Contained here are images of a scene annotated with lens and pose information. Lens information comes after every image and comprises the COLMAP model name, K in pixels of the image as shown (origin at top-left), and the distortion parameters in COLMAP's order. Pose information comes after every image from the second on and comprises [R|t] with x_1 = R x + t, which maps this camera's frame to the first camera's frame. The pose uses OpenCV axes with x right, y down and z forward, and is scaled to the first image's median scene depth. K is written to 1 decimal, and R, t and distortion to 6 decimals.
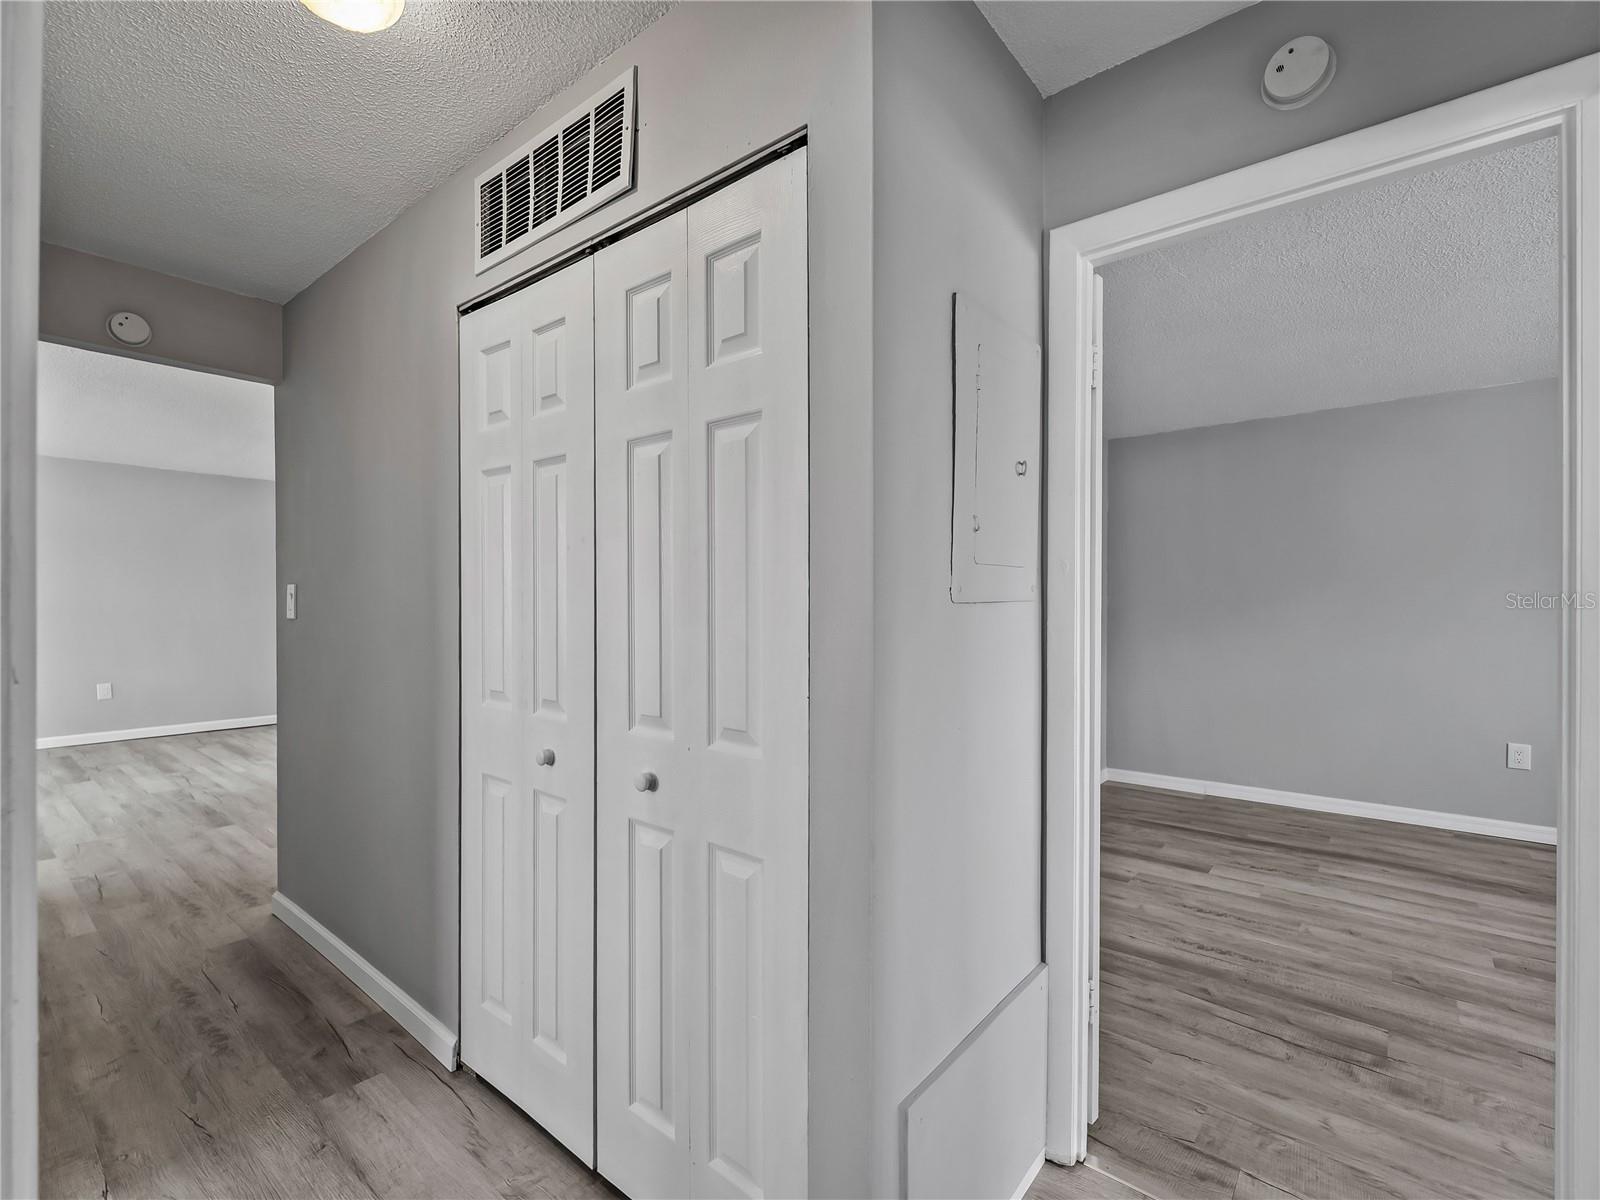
lens RADIAL K [[738.4, 0, 810.4], [0, 738.4, 599.6], [0, 0, 1]] dist [-0.002785, -0.000190]
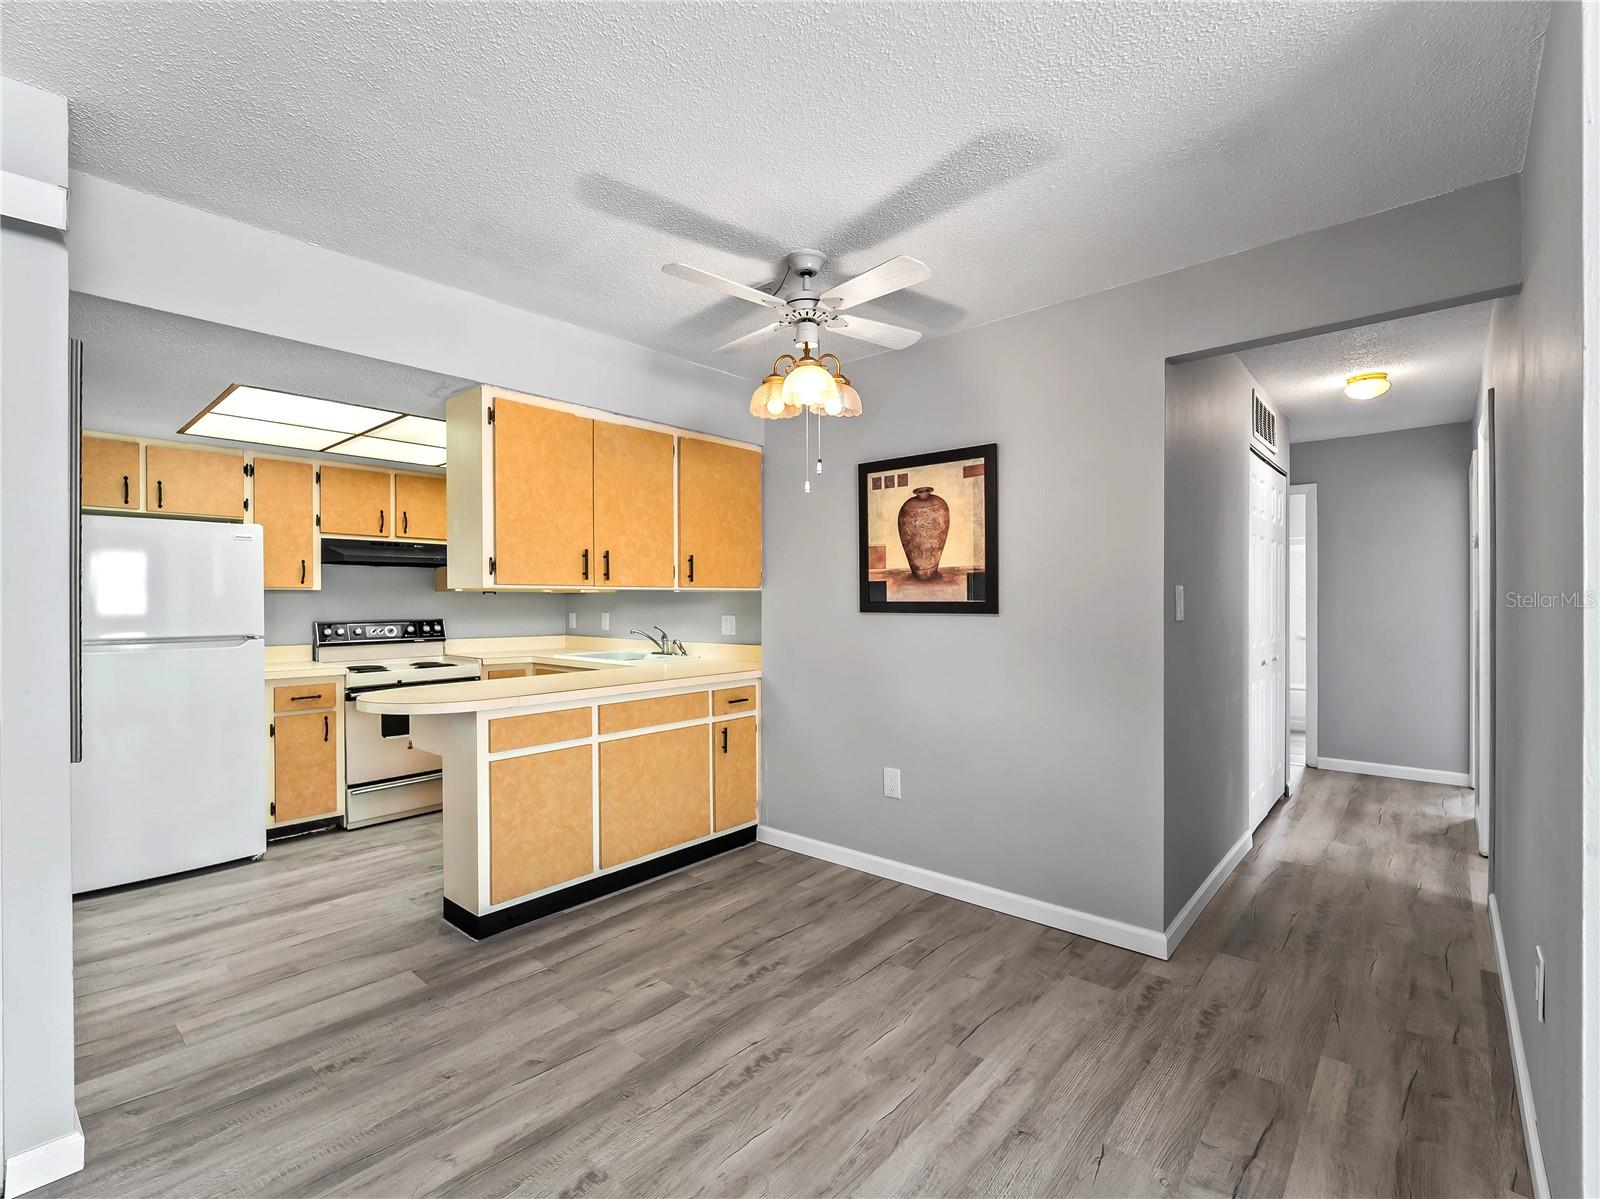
lens RADIAL K [[738.4, 0, 811.4], [0, 738.4, 600.5], [0, 0, 1]] dist [-0.002785, -0.000190]
pose [[0.019610, -0.004218, 0.999799, -1.571694], [0.009726, 0.999945, 0.004028, -0.006821], [-0.999760, 0.009645, 0.019650, 1.368737]]
